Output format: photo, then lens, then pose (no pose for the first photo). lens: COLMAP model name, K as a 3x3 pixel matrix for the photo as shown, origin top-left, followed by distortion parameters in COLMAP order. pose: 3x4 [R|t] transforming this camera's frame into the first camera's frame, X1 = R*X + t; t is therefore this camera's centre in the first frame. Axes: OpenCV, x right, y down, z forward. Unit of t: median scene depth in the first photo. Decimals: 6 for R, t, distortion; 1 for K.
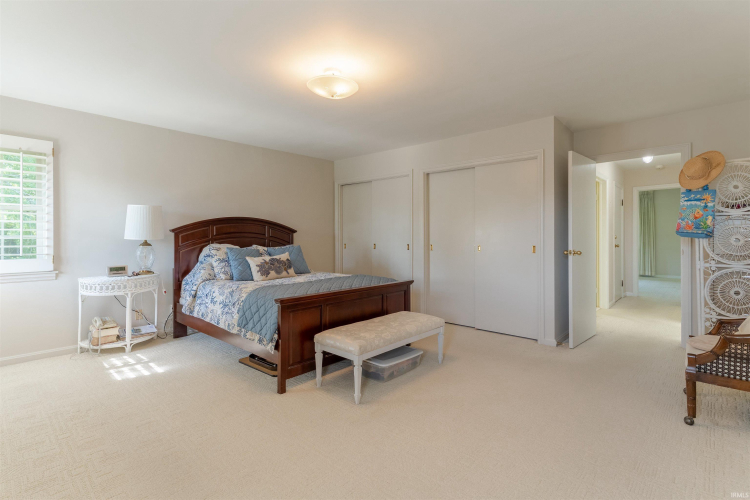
lens RADIAL K [[364.9, 0, 377.0], [0, 364.9, 245.6], [0, 0, 1]] dist [0.000961, 0.001258]
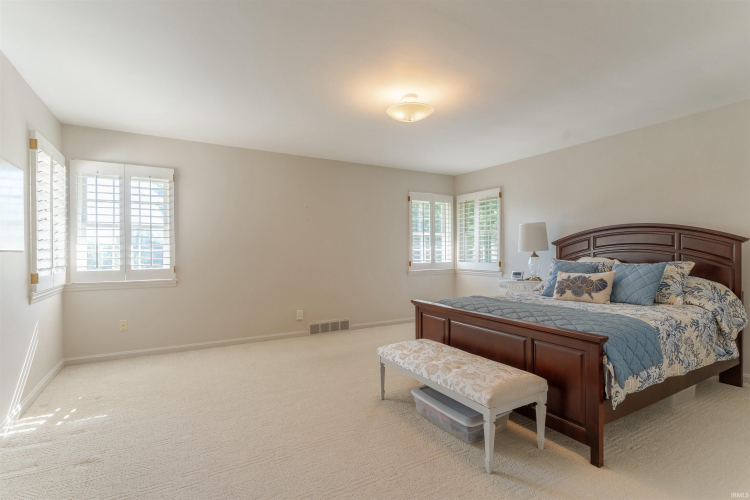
lens RADIAL K [[364.9, 0, 376.4], [0, 364.9, 248.7], [0, 0, 1]] dist [0.000961, 0.001258]
pose [[-0.283810, 0.002097, -0.958878, 0.649783], [-0.014241, 0.999878, 0.006402, -0.025827], [0.958775, 0.015473, -0.283746, 0.824239]]
